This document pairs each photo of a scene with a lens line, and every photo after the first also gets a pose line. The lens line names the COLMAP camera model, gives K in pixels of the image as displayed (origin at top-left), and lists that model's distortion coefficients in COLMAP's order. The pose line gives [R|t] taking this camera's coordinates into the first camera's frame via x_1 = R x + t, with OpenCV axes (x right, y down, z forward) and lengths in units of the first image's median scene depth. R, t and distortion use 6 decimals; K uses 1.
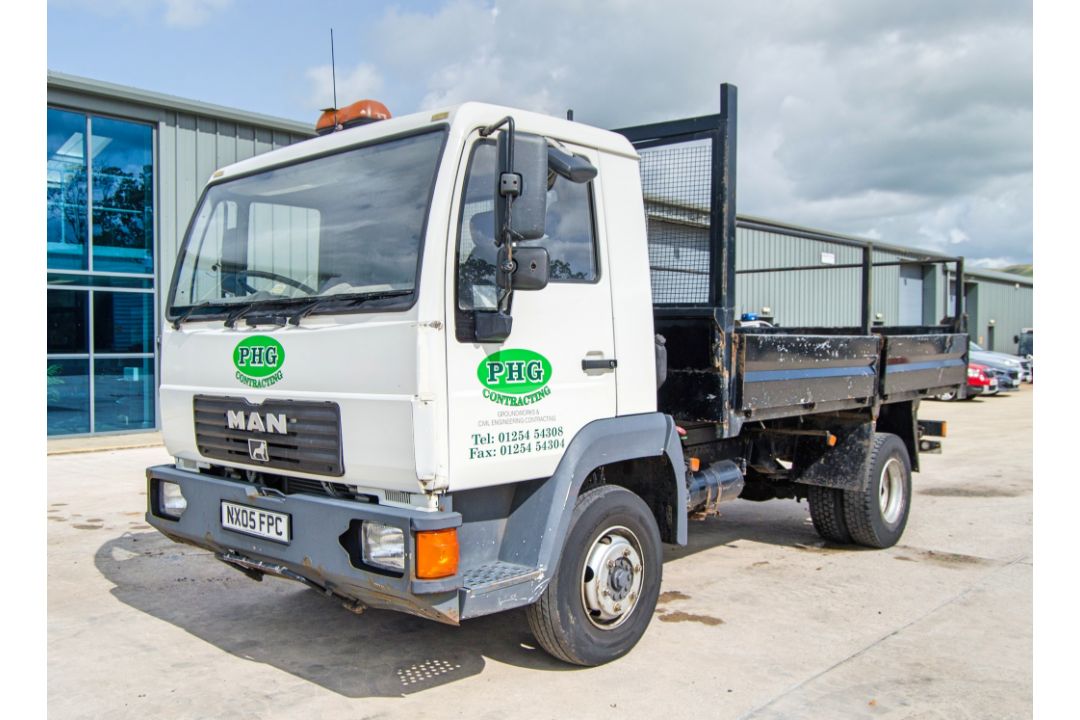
lens RADIAL K [[929.3, 0, 531.8], [0, 929.3, 368.2], [0, 0, 1]] dist [-0.013958, 0.046302]
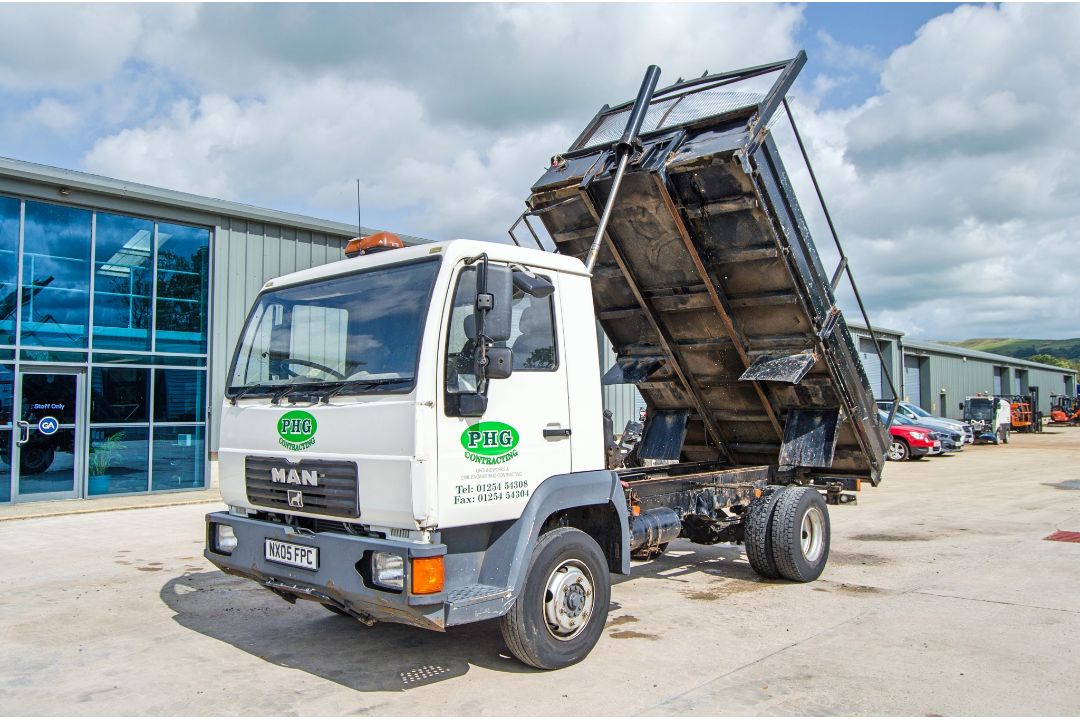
lens RADIAL K [[842.7, 0, 550.6], [0, 842.7, 351.6], [0, 0, 1]] dist [-0.006869, -0.003246]
pose [[0.999963, -0.001588, 0.008400, 0.053056], [0.002386, 0.995392, -0.095859, -0.003854], [-0.008209, 0.095876, 0.995359, -0.194234]]
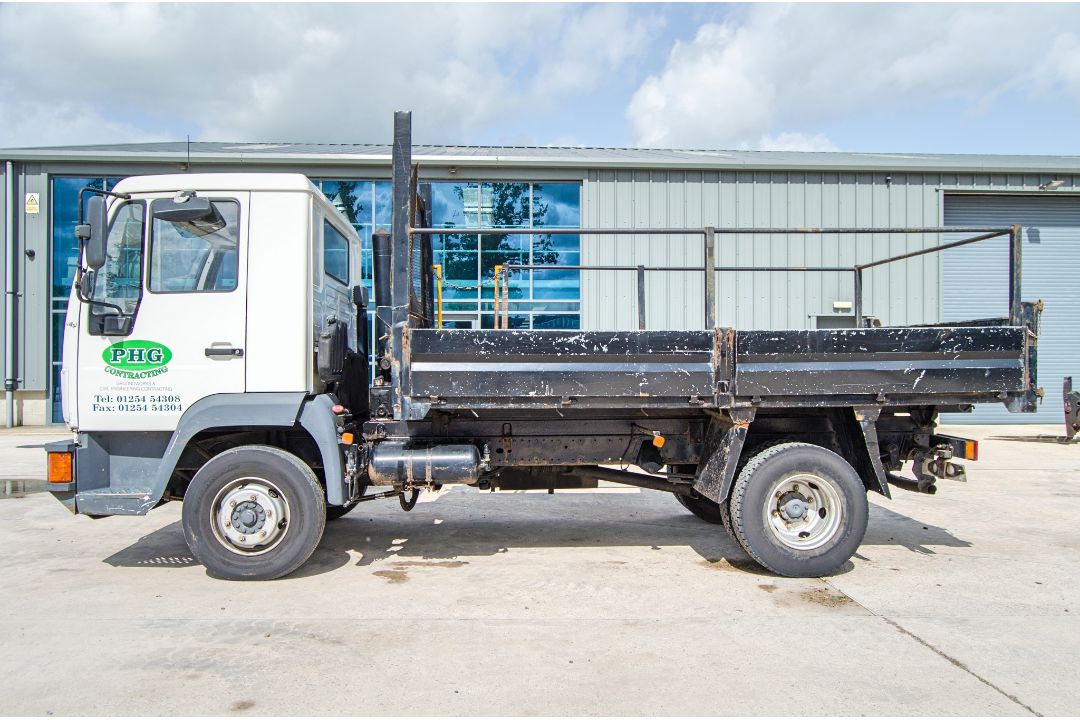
lens RADIAL K [[842.7, 0, 535.0], [0, 842.7, 371.3], [0, 0, 1]] dist [-0.006869, -0.003246]
pose [[0.715266, 0.011314, -0.698761, 1.225962], [-0.020939, 0.999767, -0.005245, 0.020295], [0.698539, 0.018382, 0.715336, 0.440158]]
